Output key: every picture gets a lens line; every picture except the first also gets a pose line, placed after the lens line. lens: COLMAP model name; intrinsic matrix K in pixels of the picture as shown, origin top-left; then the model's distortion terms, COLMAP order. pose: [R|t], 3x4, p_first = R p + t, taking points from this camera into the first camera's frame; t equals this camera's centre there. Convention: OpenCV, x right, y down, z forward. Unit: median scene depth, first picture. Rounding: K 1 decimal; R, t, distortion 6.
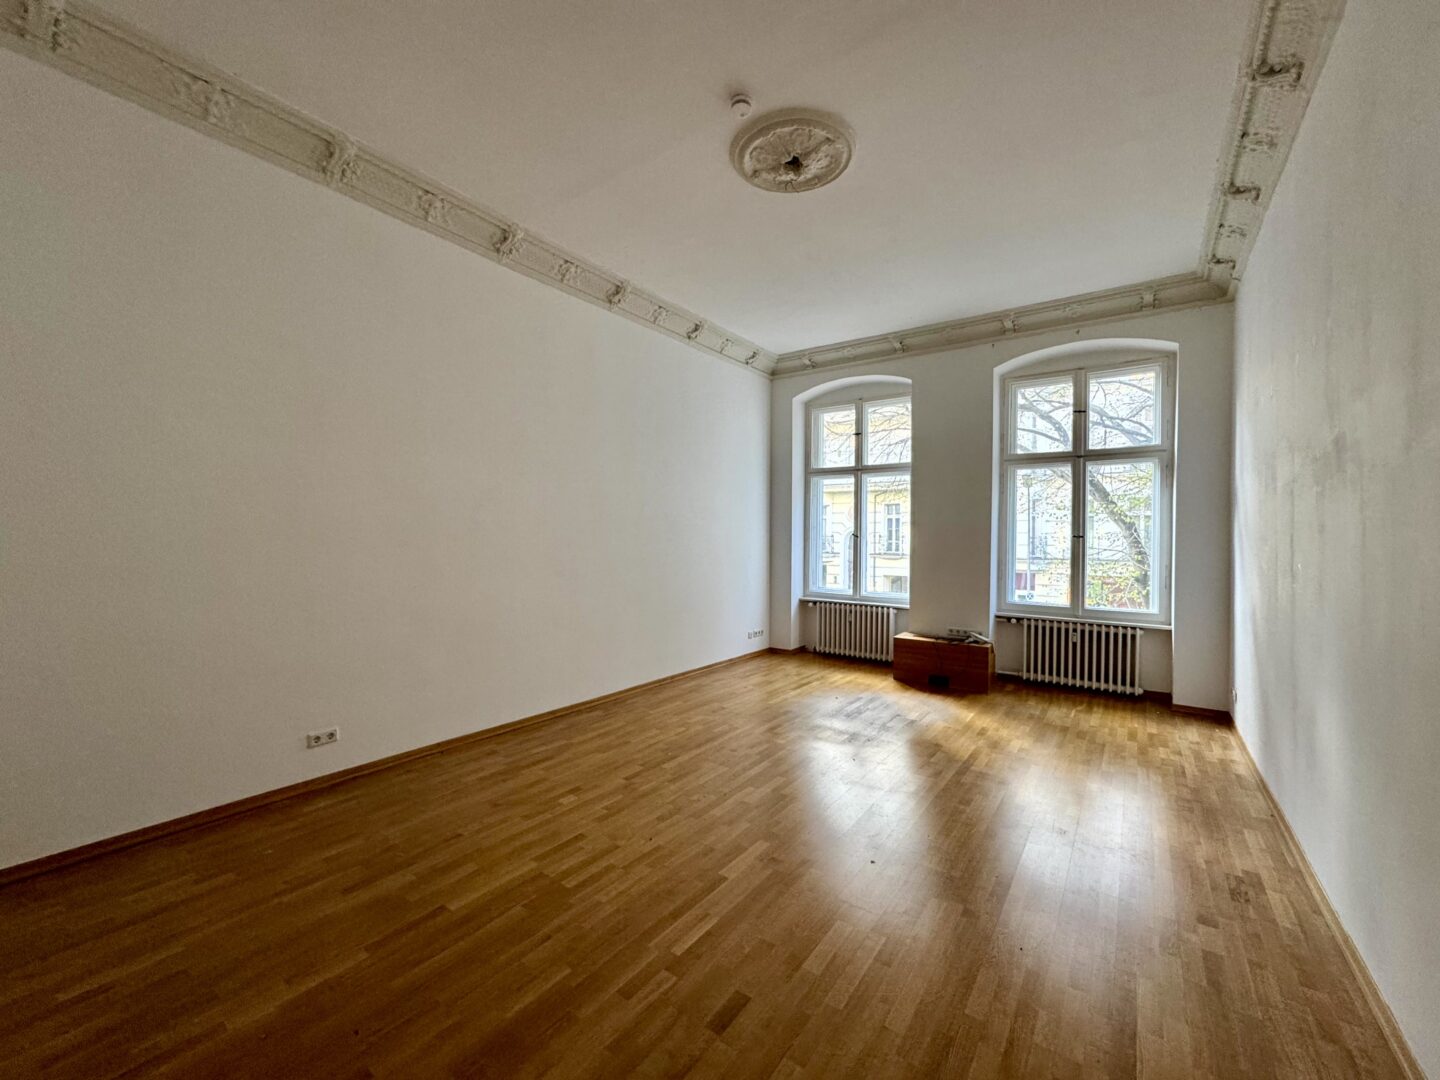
lens RADIAL K [[575.1, 0, 721.3], [0, 575.1, 537.5], [0, 0, 1]] dist [-0.001962, -0.000008]
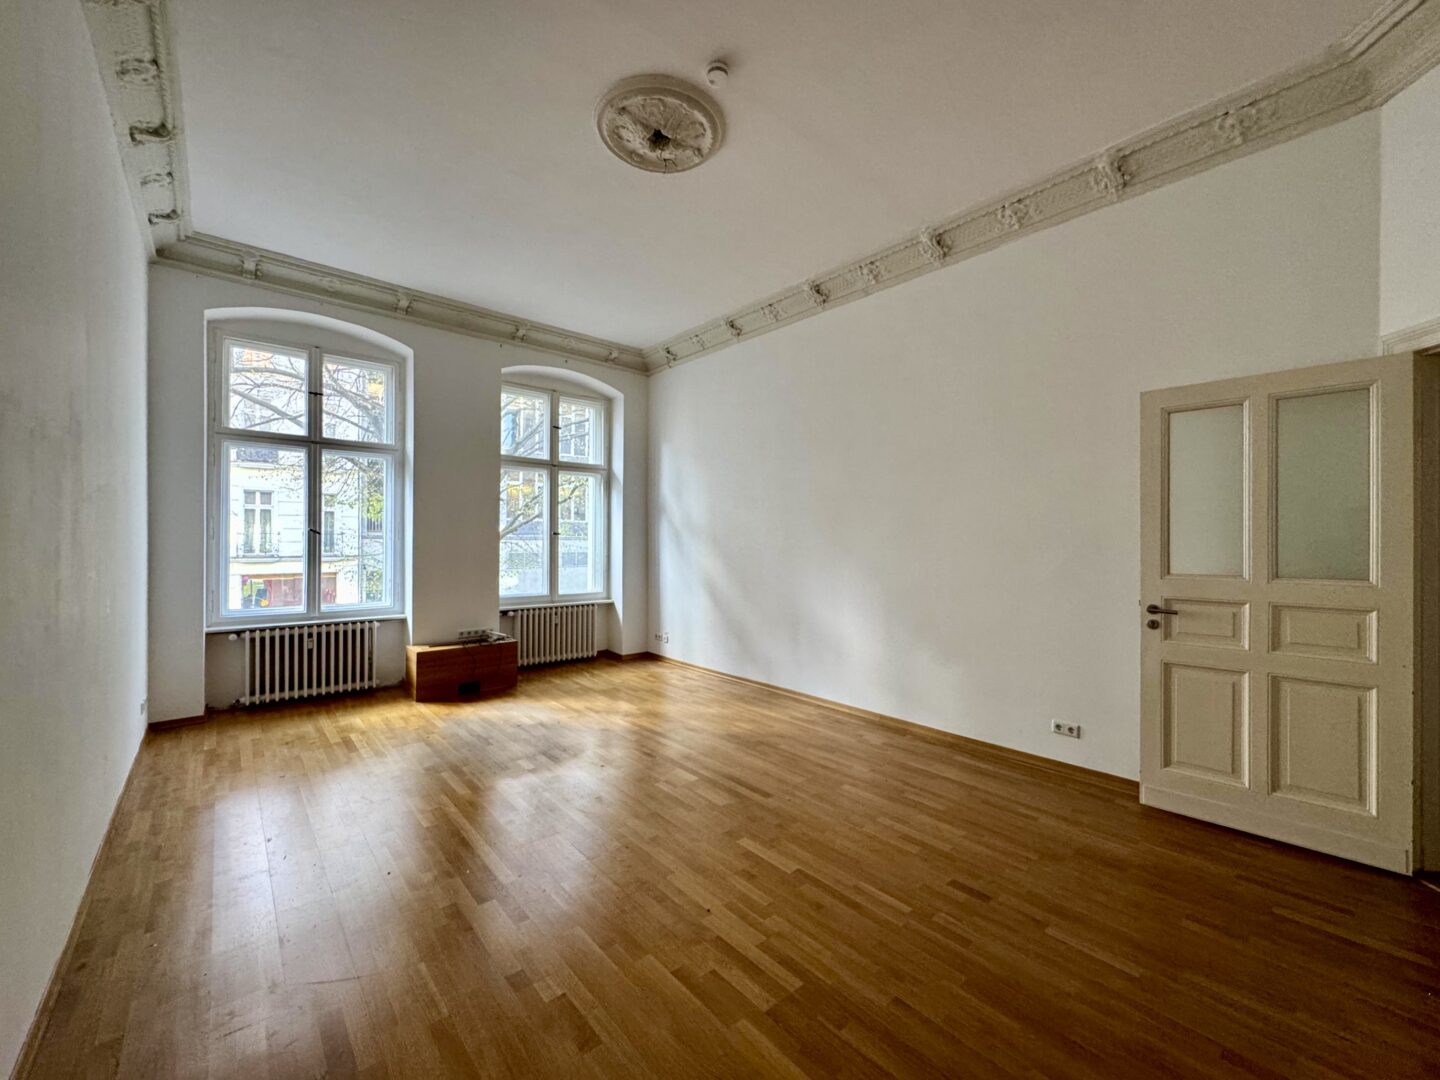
lens RADIAL K [[575.1, 0, 721.3], [0, 575.1, 537.5], [0, 0, 1]] dist [-0.001962, -0.000008]
pose [[0.225588, -0.004023, 0.974214, -0.433036], [0.001019, 0.999992, 0.003893, 0.002287], [-0.974222, 0.000114, 0.225590, 0.389381]]
